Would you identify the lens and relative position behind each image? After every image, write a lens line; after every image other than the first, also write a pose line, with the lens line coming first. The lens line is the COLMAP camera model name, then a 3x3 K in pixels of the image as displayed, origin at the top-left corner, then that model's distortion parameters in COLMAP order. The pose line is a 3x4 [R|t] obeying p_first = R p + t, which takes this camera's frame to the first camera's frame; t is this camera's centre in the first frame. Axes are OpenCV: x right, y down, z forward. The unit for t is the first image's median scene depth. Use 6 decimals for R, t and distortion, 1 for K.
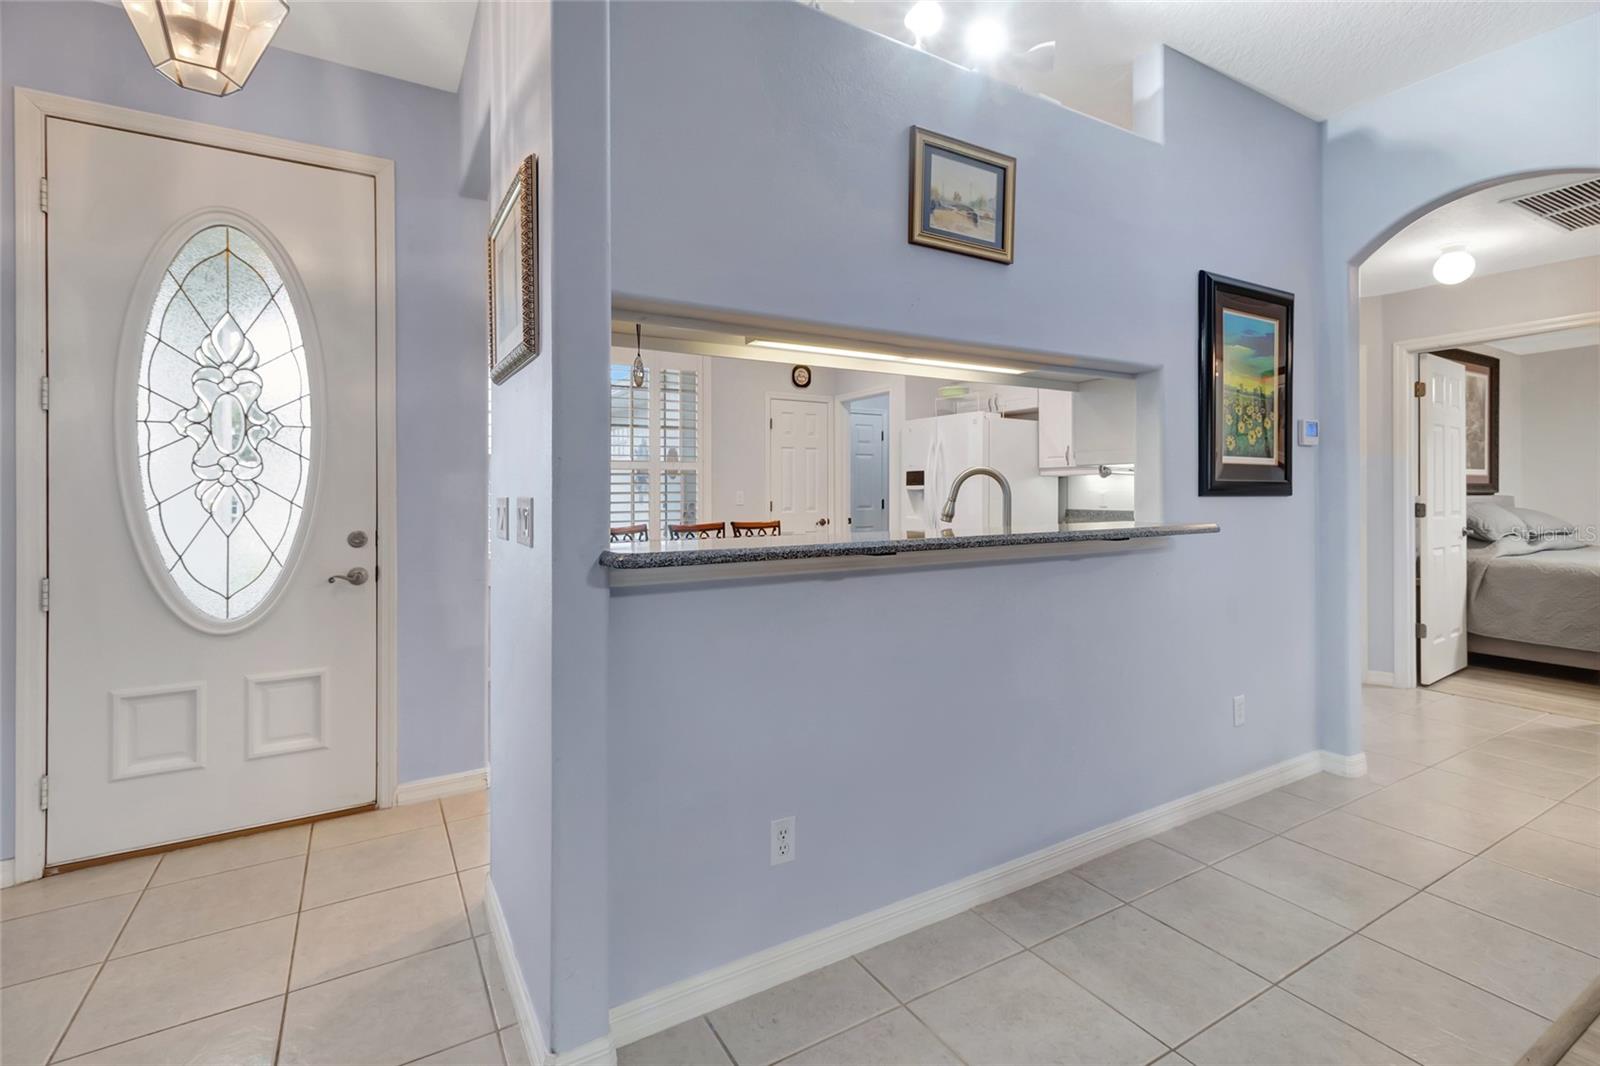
lens RADIAL K [[747.3, 0, 812.0], [0, 747.3, 486.9], [0, 0, 1]] dist [0.004978, 0.000759]
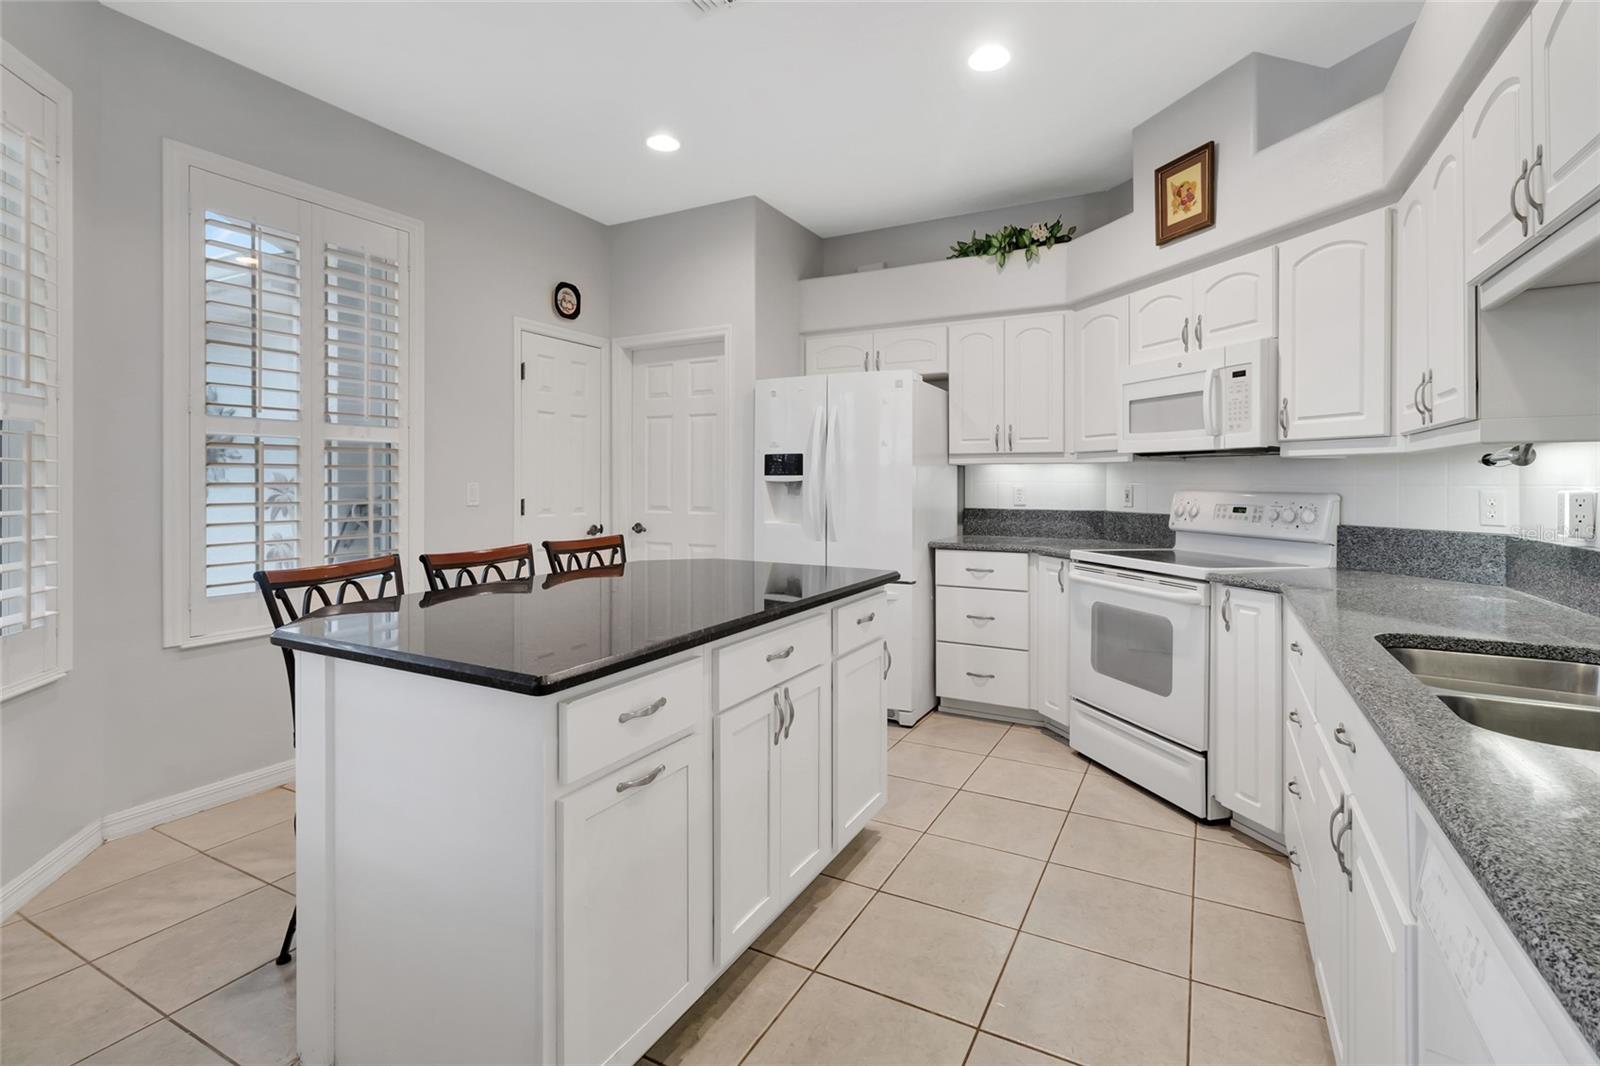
lens RADIAL K [[747.3, 0, 815.5], [0, 747.3, 489.2], [0, 0, 1]] dist [0.004978, 0.000759]
pose [[0.855119, 0.000823, 0.518431, -0.183900], [-0.006763, 0.999931, 0.009568, 0.003759], [-0.518387, -0.011688, 0.855066, 0.397945]]
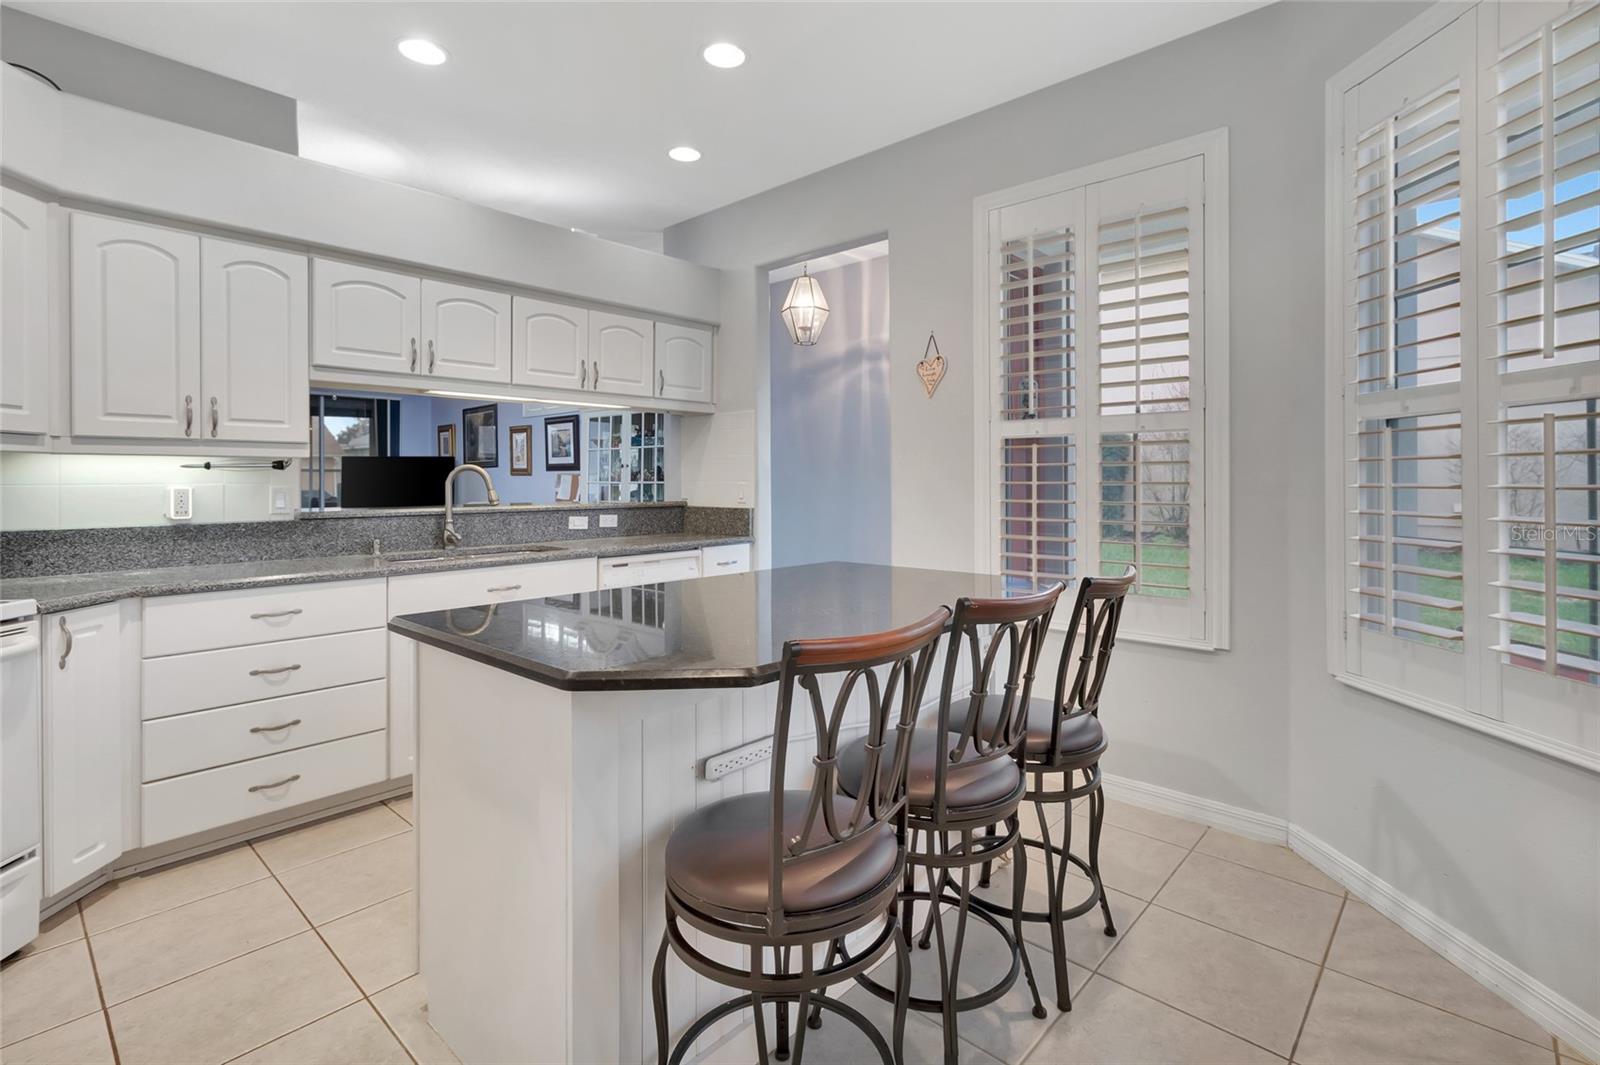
lens RADIAL K [[747.3, 0, 807.7], [0, 747.3, 474.9], [0, 0, 1]] dist [0.004978, 0.000759]
pose [[-0.958496, 0.003778, -0.285080, 0.010097], [0.005872, 0.999962, -0.006491, 0.002625], [0.285044, -0.007895, -0.958482, 1.071165]]
